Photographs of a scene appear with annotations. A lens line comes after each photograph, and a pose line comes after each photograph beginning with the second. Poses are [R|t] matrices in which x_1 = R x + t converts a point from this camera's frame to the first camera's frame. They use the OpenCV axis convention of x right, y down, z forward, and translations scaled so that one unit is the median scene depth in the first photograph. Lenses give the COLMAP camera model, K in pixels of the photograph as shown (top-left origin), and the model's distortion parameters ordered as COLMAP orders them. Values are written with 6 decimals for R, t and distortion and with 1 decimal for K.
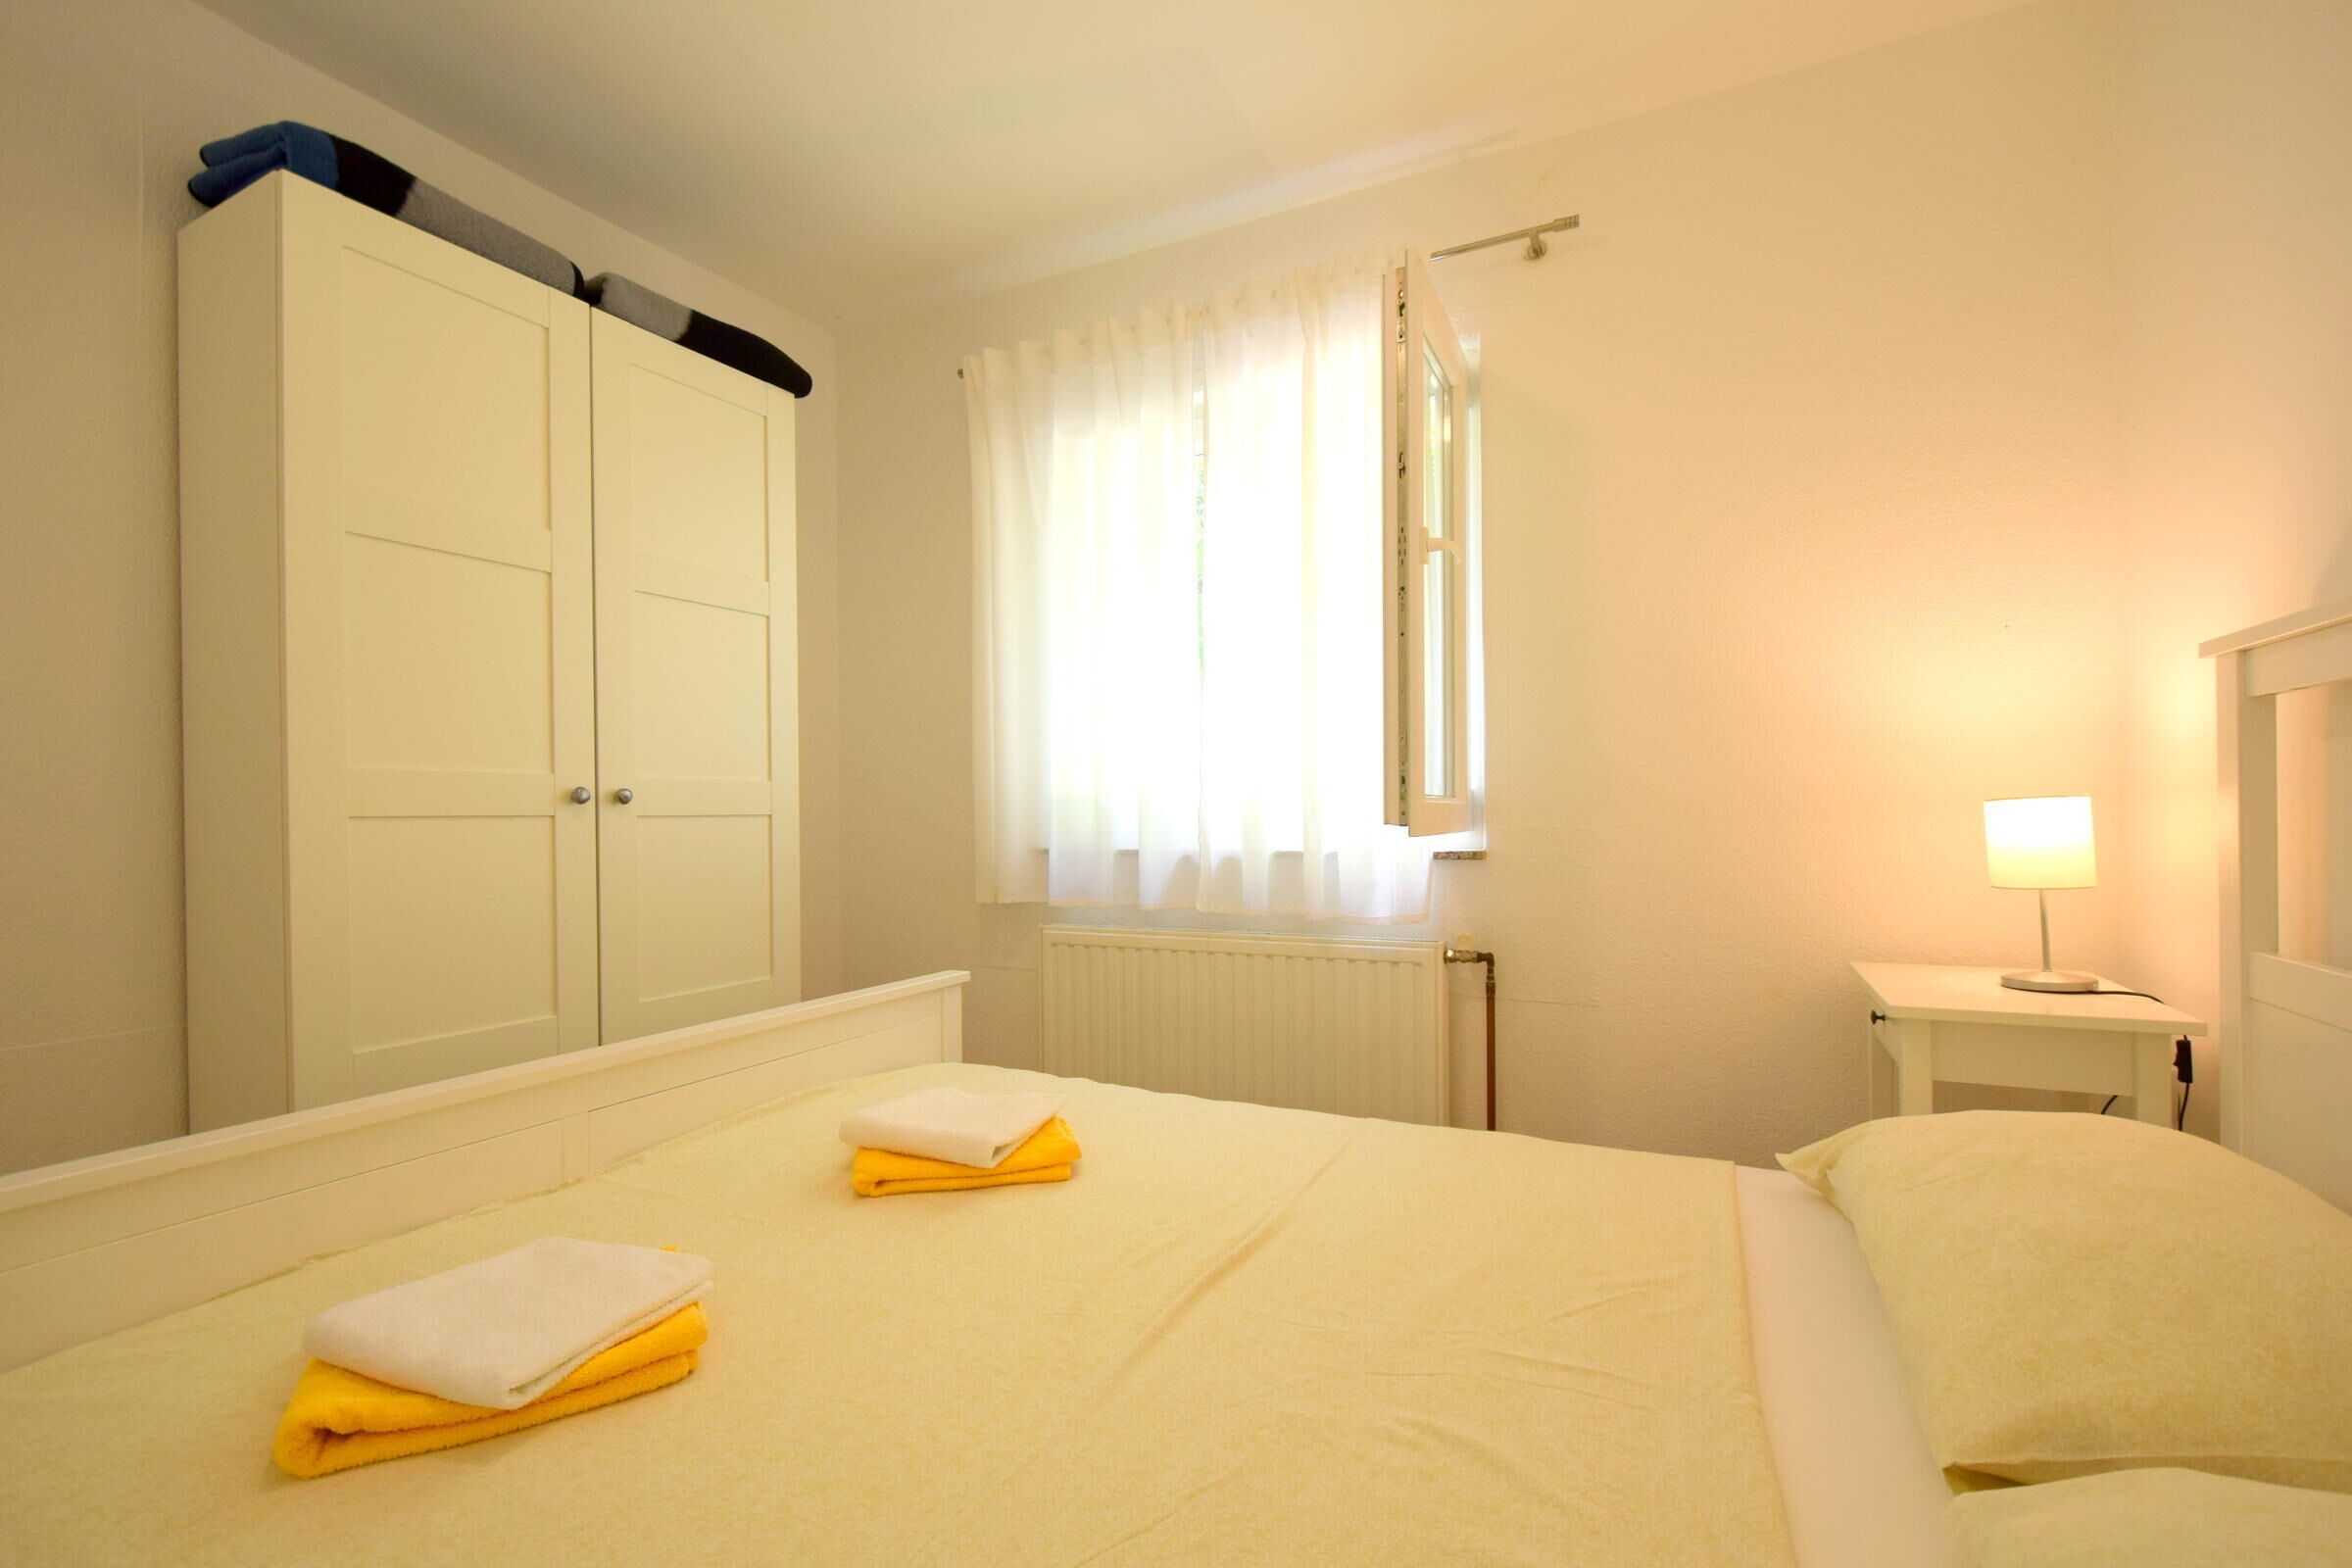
lens RADIAL K [[1013.2, 0, 1188.3], [0, 1013.2, 829.1], [0, 0, 1]] dist [0.003837, -0.005676]
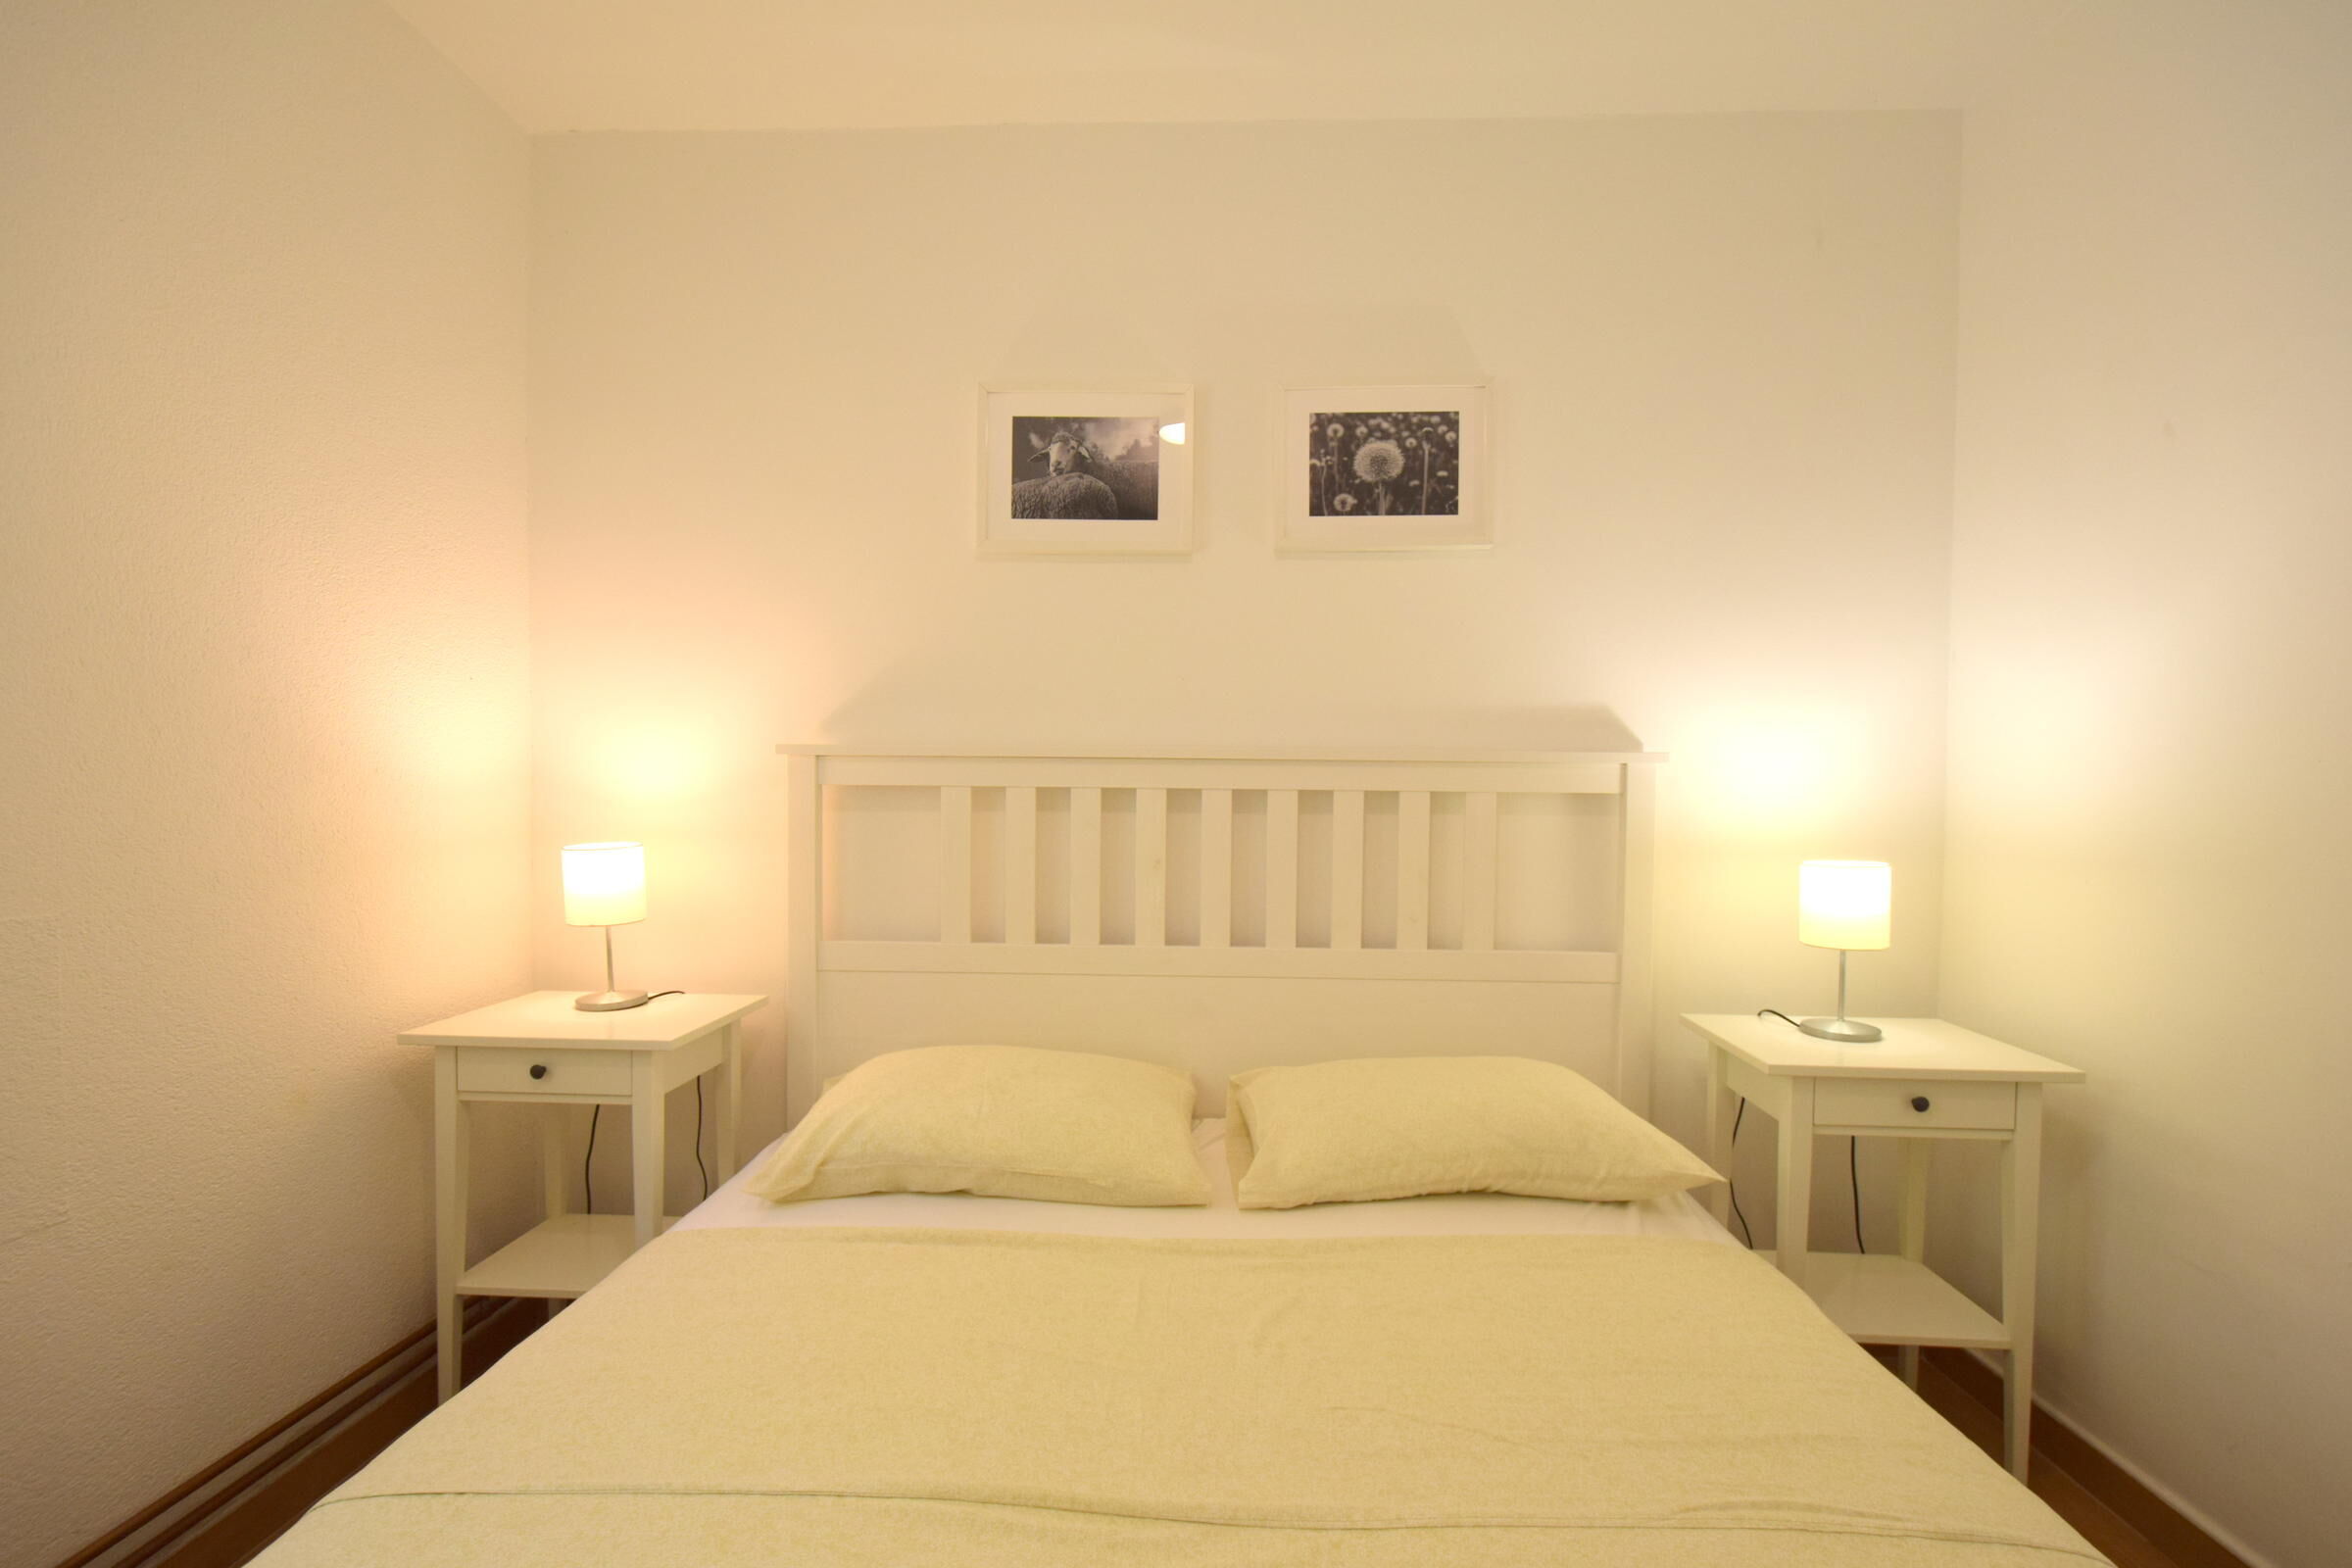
lens RADIAL K [[1013.2, 0, 1188.3], [0, 1013.2, 829.1], [0, 0, 1]] dist [0.003837, -0.005676]
pose [[-0.392093, -0.027737, 0.919507, -0.373372], [0.005606, 0.999455, 0.032539, -0.059704], [-0.919909, 0.017913, -0.391724, 0.602171]]
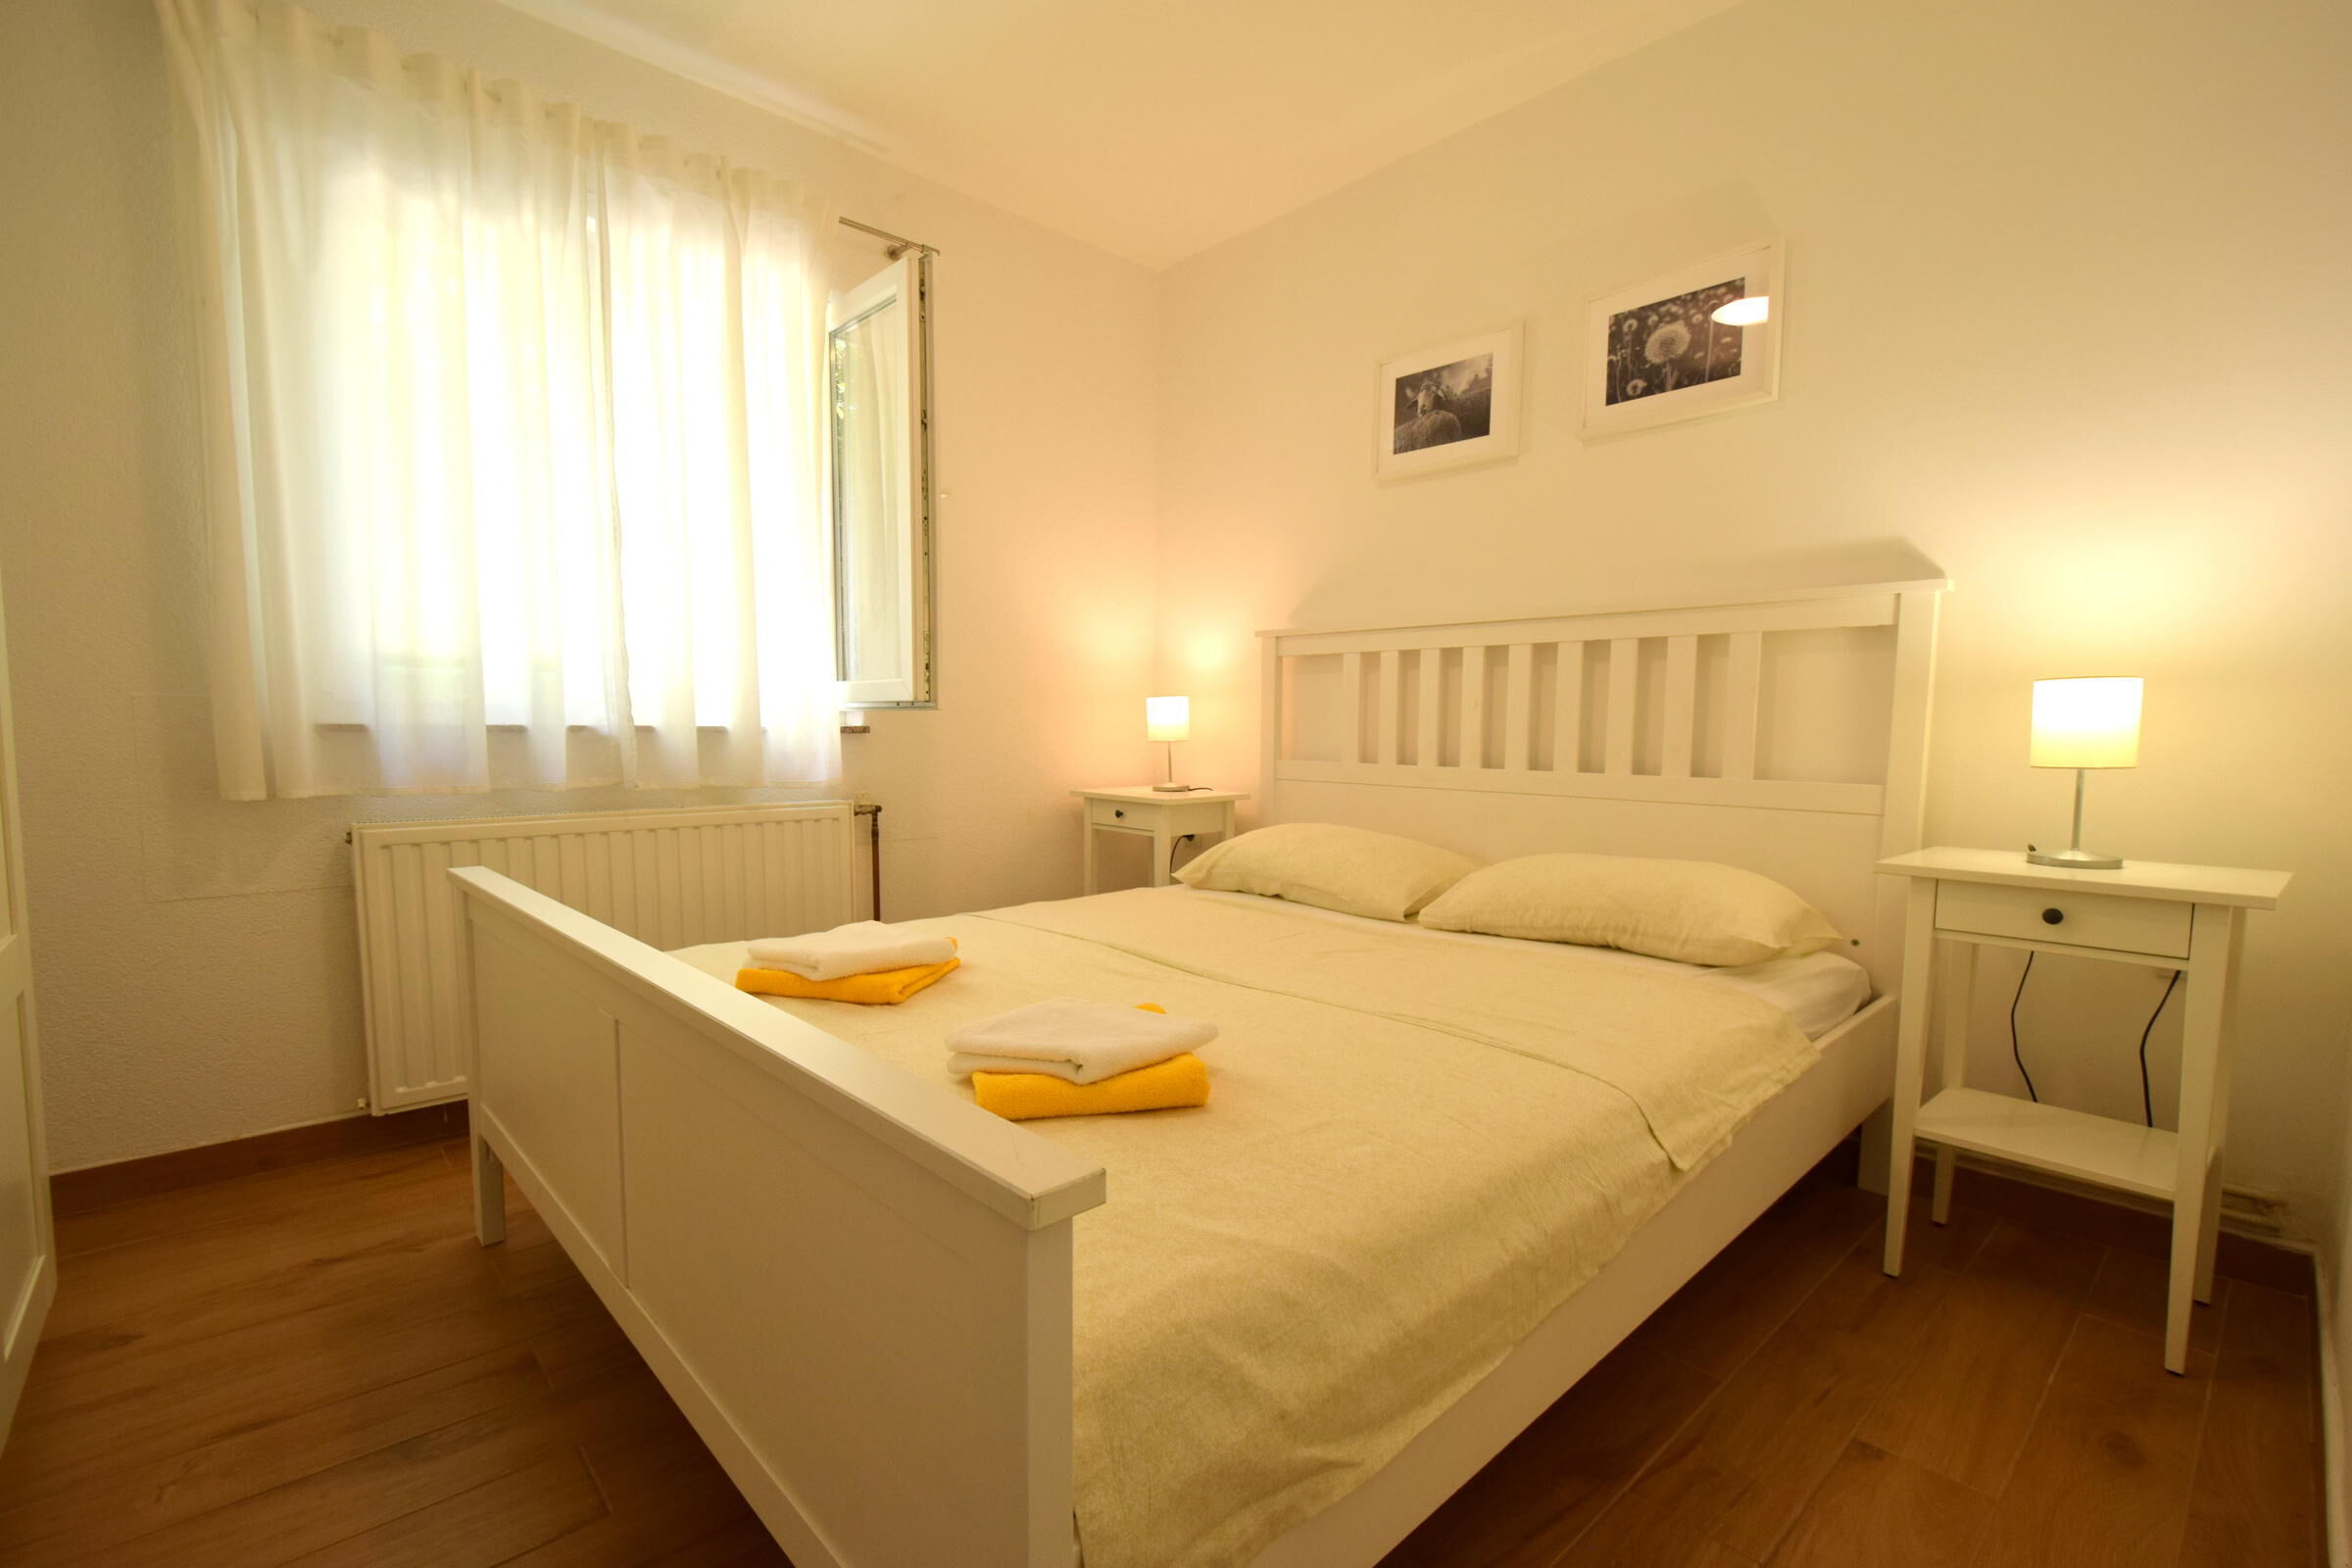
lens RADIAL K [[1013.2, 0, 1188.3], [0, 1013.2, 829.1], [0, 0, 1]] dist [0.003837, -0.005676]
pose [[0.356997, -0.085834, 0.930153, -0.755307], [0.001132, 0.995808, 0.091458, 0.034557], [-0.934105, -0.031597, 0.355598, 0.171169]]
